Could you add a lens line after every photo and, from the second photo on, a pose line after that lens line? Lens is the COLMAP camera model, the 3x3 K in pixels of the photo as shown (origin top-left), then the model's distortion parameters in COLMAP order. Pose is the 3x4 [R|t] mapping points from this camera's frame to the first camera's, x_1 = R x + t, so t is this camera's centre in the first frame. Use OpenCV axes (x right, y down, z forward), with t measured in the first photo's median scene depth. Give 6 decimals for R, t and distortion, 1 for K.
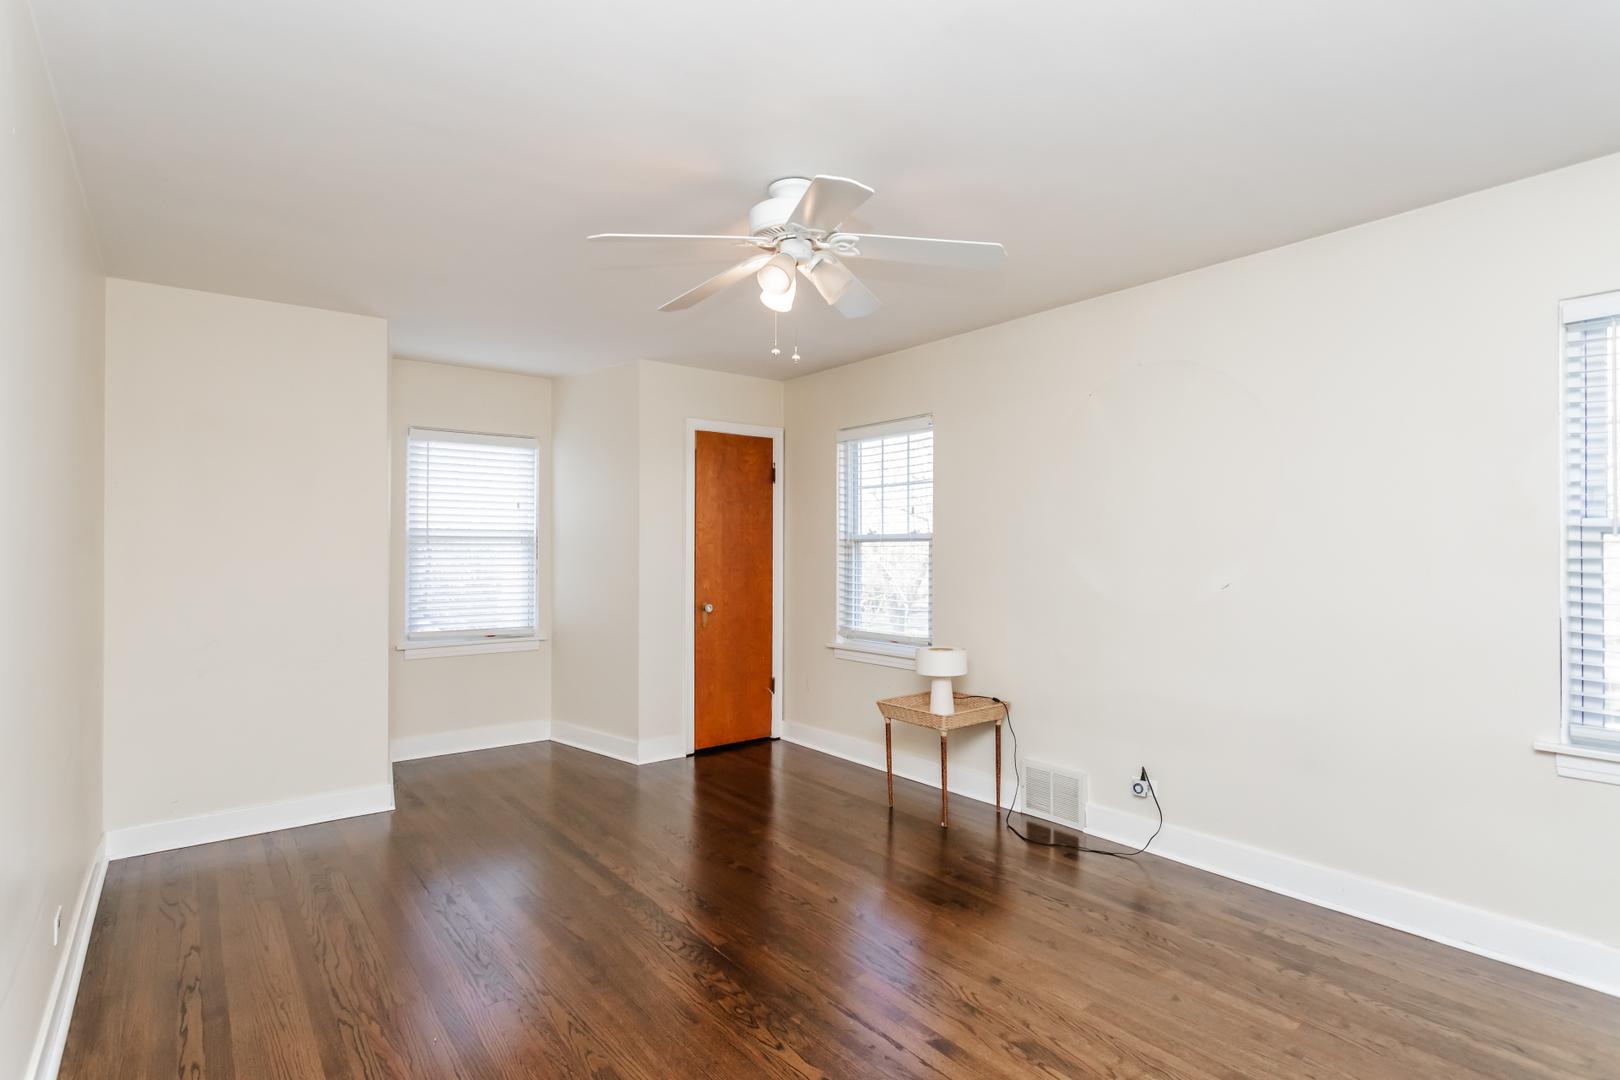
lens RADIAL K [[814.1, 0, 805.3], [0, 814.1, 536.2], [0, 0, 1]] dist [-0.000815, 0.000025]
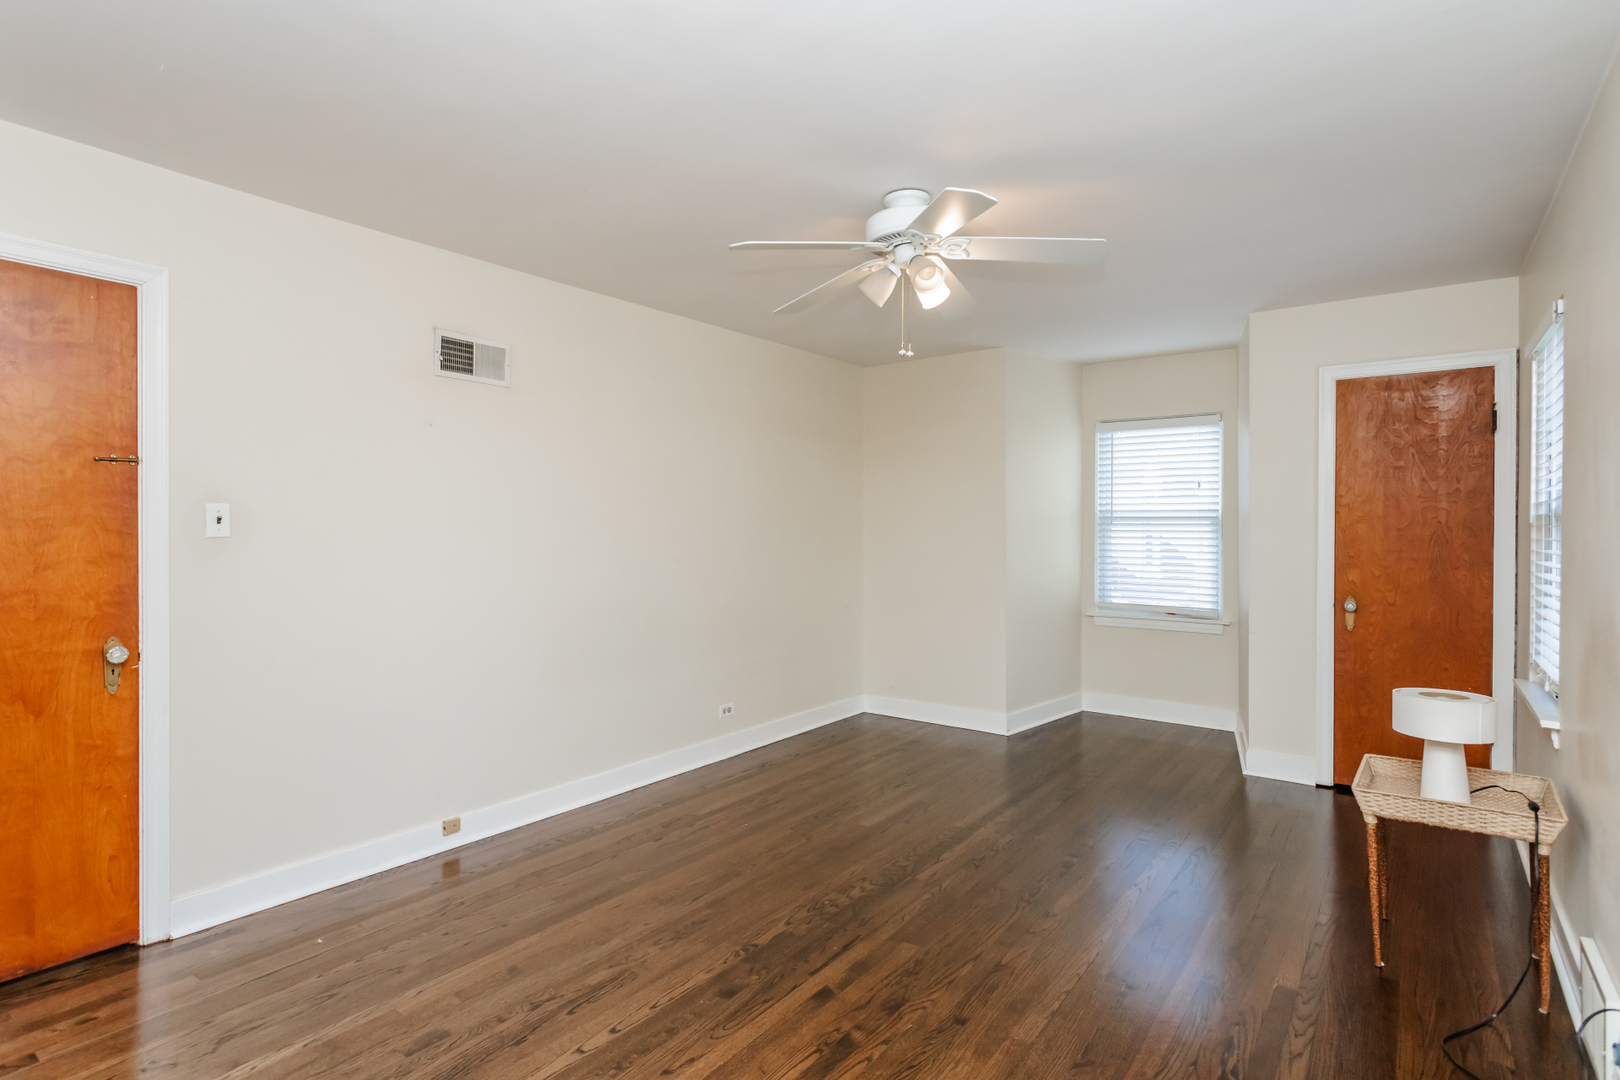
lens RADIAL K [[814.1, 0, 805.3], [0, 814.1, 536.2], [0, 0, 1]] dist [-0.000815, 0.000025]
pose [[0.265668, 0.013171, -0.963975, 0.490535], [0.011157, 0.999798, 0.016735, 0.002603], [0.964000, -0.015201, 0.265468, 0.290856]]
